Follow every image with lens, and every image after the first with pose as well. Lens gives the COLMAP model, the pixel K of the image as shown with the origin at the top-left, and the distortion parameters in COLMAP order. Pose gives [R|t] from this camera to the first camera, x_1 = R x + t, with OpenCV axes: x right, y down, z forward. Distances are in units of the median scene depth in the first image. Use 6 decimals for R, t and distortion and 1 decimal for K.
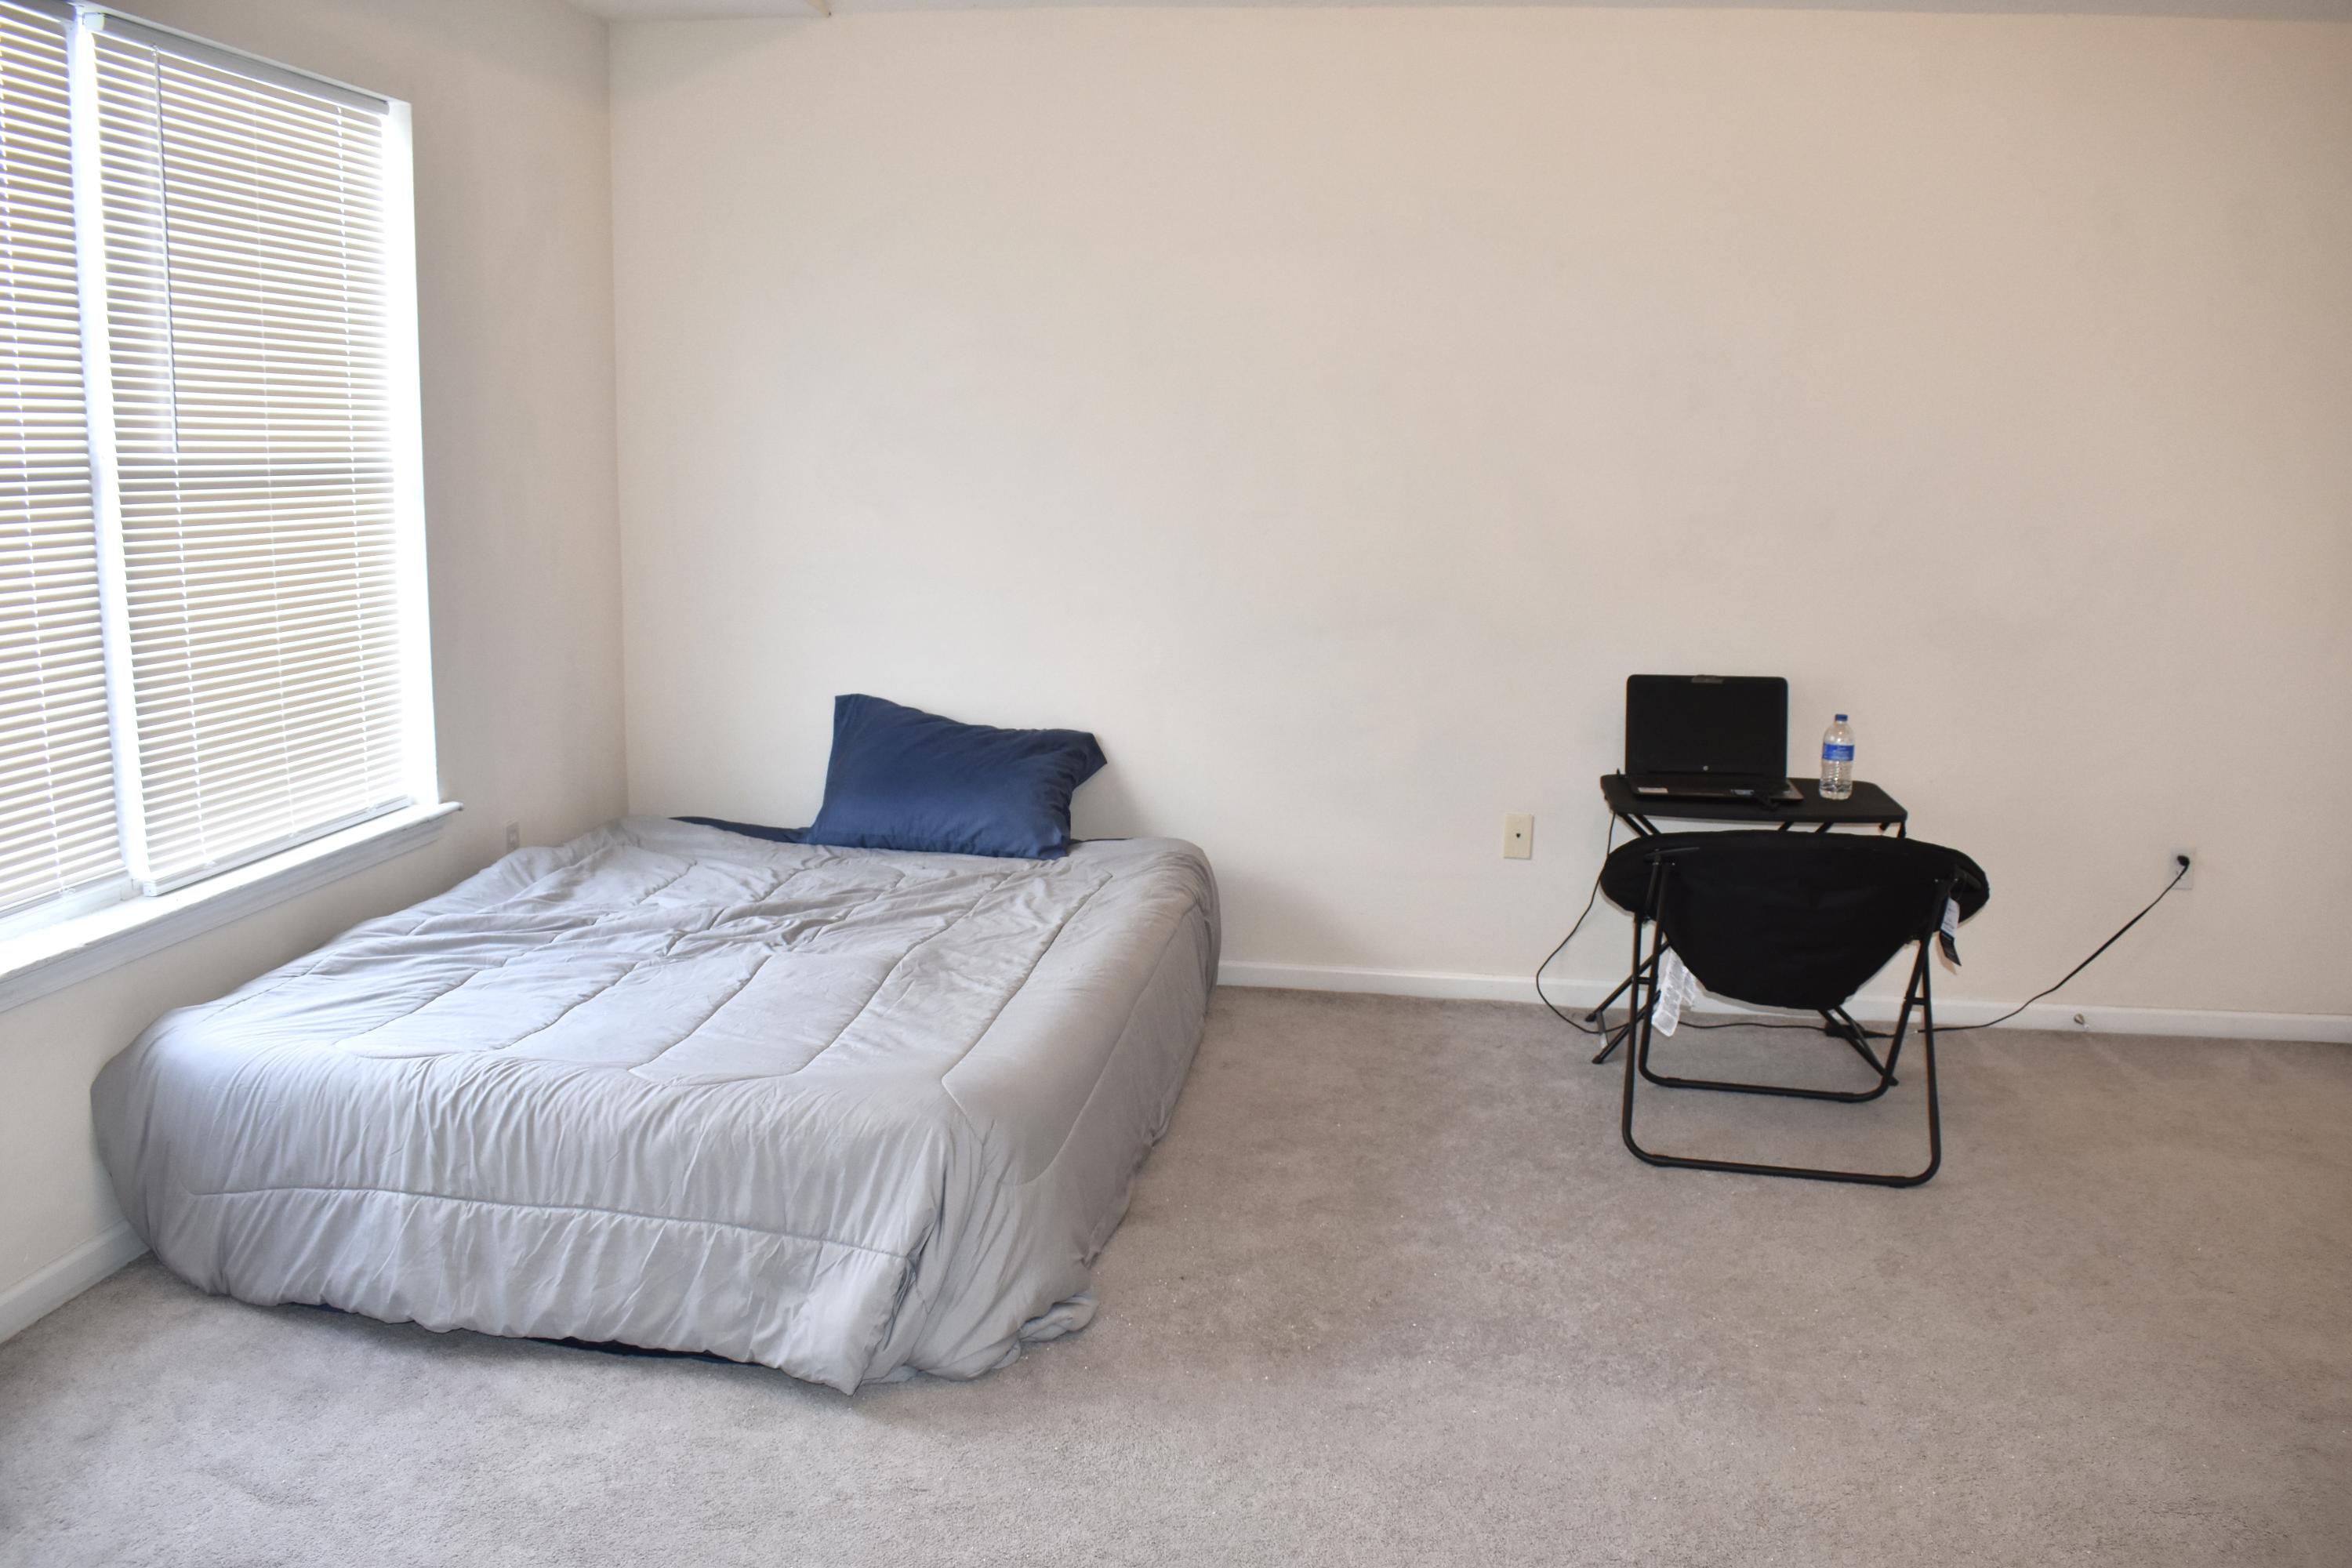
lens RADIAL K [[1838.3, 0, 1170.0], [0, 1838.3, 794.9], [0, 0, 1]] dist [-0.098307, 0.017333]
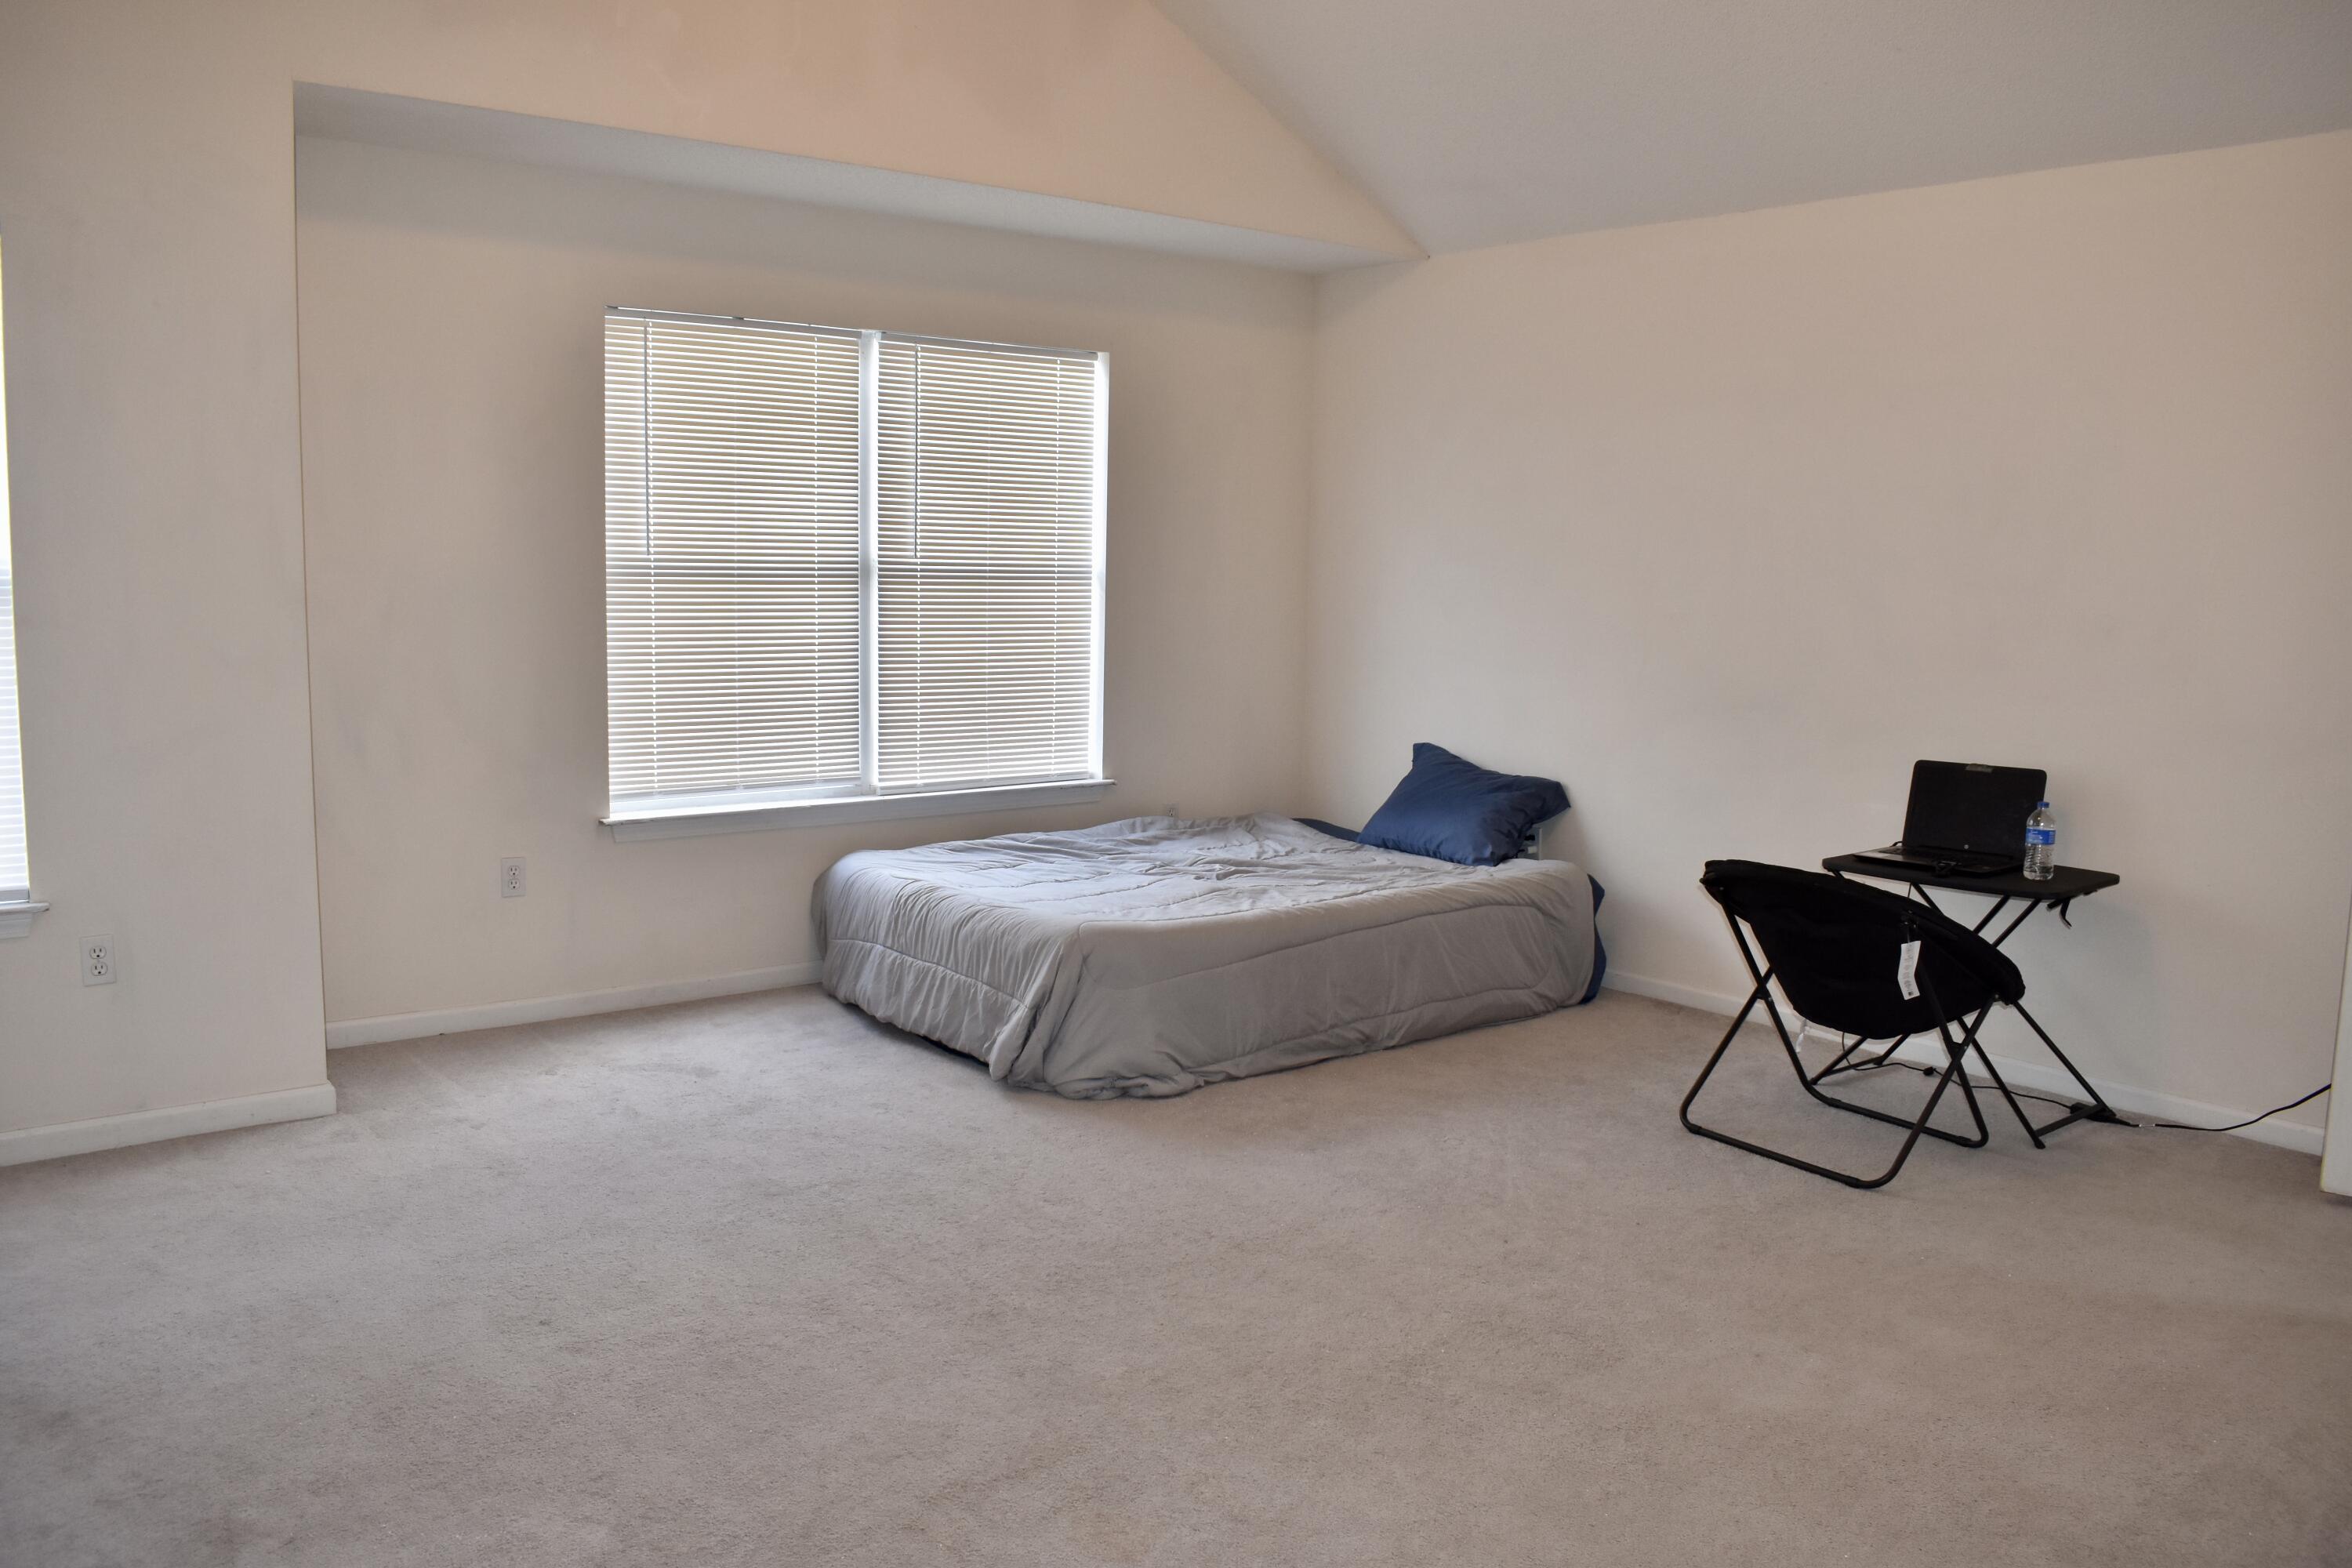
lens RADIAL K [[1838.3, 0, 1180.4], [0, 1838.3, 768.3], [0, 0, 1]] dist [-0.098307, 0.017333]
pose [[0.728796, 0.073093, -0.680819, 0.877293], [-0.131714, 0.990682, -0.034637, 0.049700], [0.671944, 0.114917, 0.731632, -0.172488]]
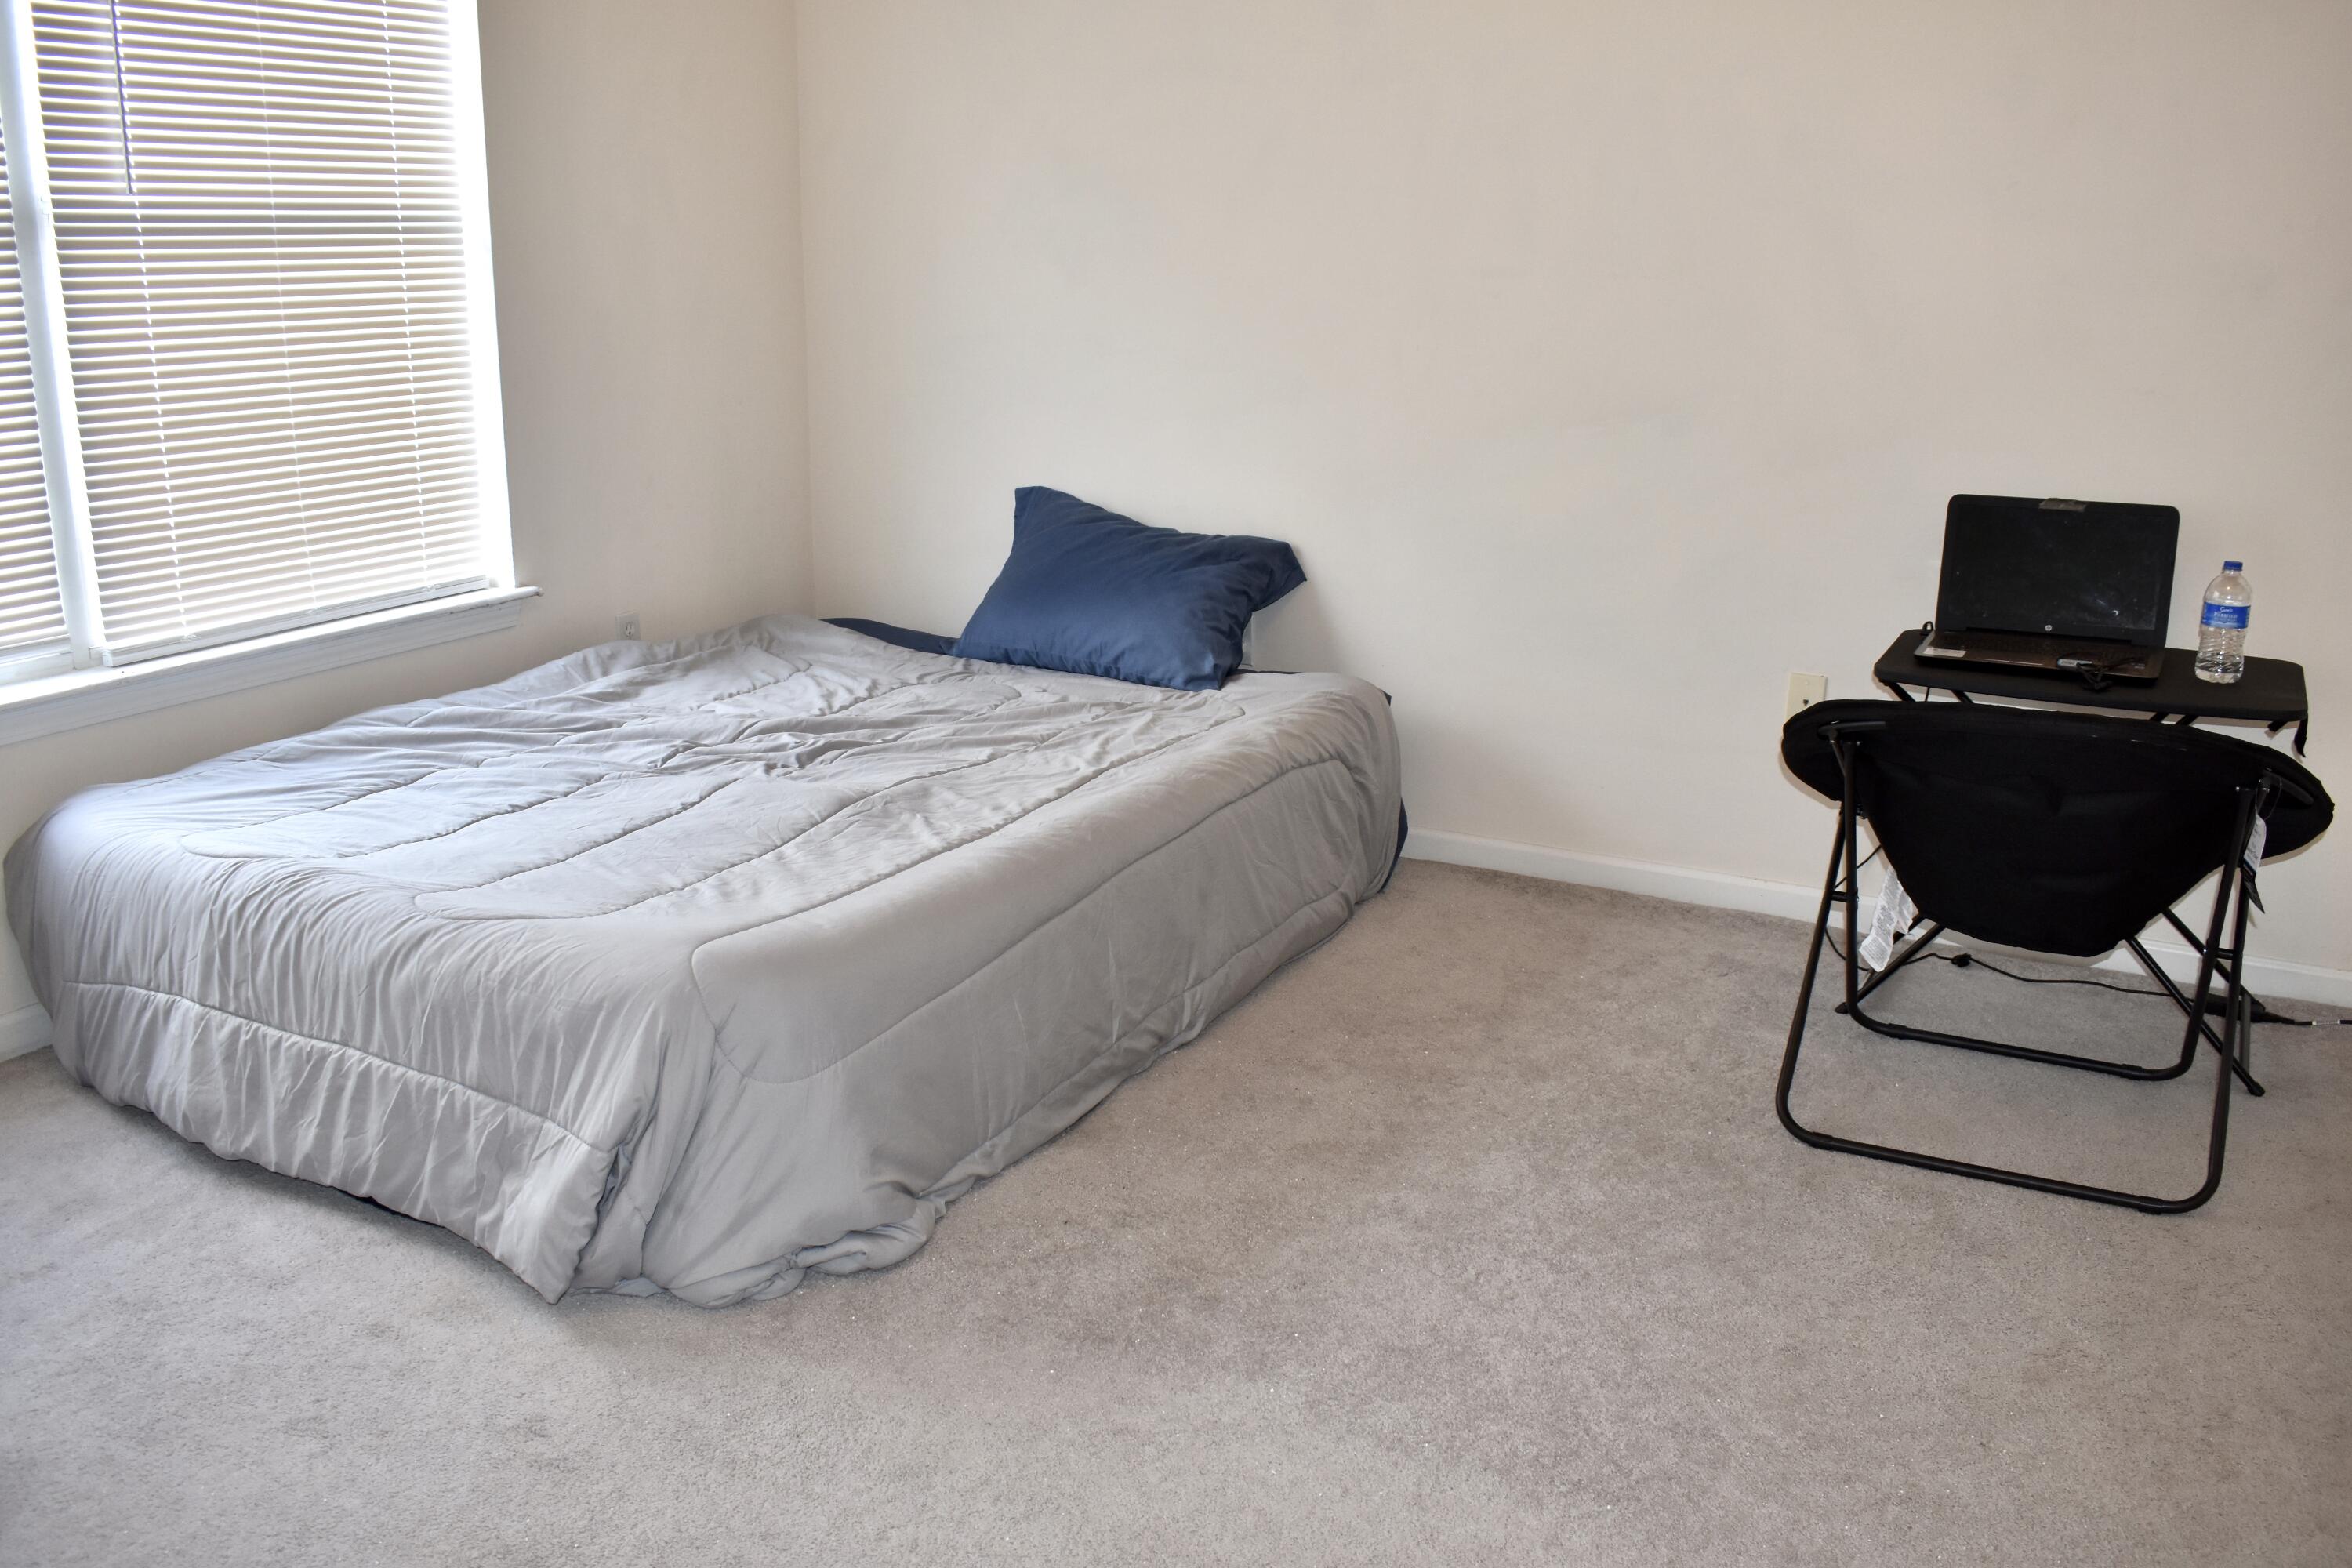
lens RADIAL K [[1943.0, 0, 1181.4], [0, 1943.0, 793.0], [0, 0, 1]] dist [-0.092998, 0.016925]
pose [[0.942139, 0.083191, -0.324736, 0.280142], [-0.054705, 0.993886, 0.095901, -0.004036], [0.330729, -0.072588, 0.940930, 0.213539]]
